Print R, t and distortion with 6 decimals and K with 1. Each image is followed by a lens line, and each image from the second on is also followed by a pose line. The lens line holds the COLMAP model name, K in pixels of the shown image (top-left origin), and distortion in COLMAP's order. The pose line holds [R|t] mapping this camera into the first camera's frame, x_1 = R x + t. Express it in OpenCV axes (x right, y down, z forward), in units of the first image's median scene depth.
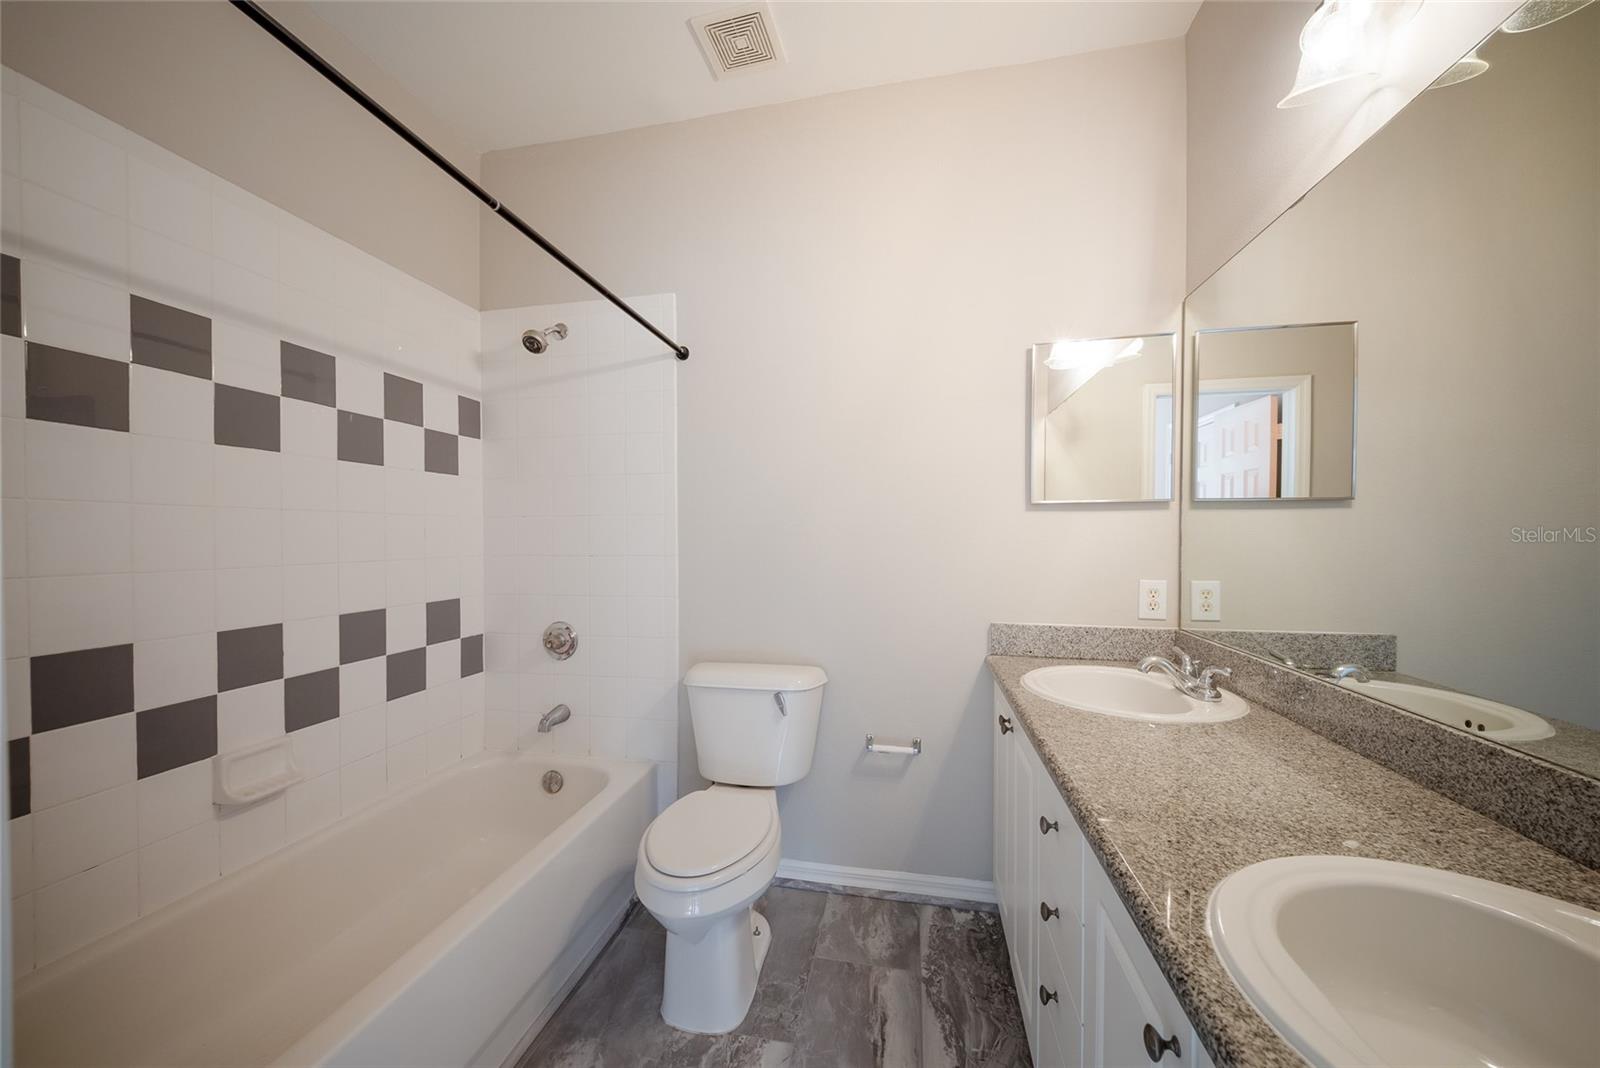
lens RADIAL K [[555.2, 0, 801.1], [0, 555.2, 543.9], [0, 0, 1]] dist [0.016335, -0.008699]
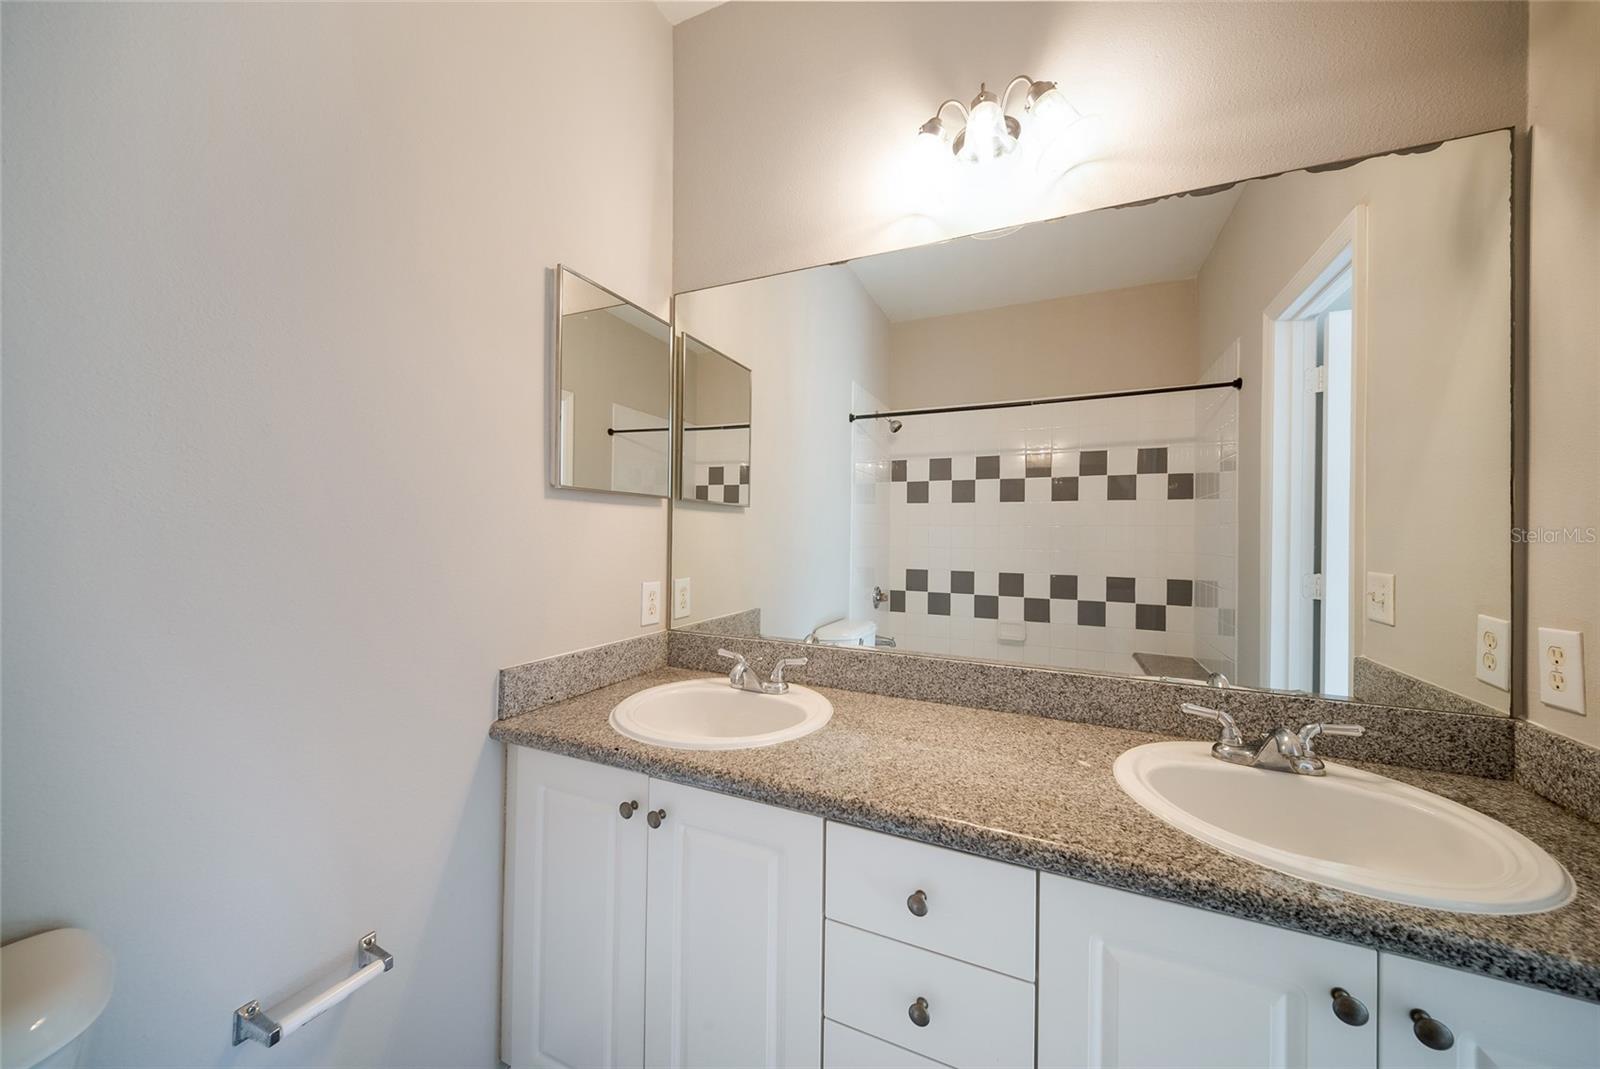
lens RADIAL K [[555.2, 0, 801.1], [0, 555.2, 544.4], [0, 0, 1]] dist [0.016335, -0.008699]
pose [[0.237279, -0.013594, 0.971347, -0.275188], [0.003910, 0.999907, 0.013038, -0.010489], [-0.971434, 0.000704, 0.237310, 0.743715]]
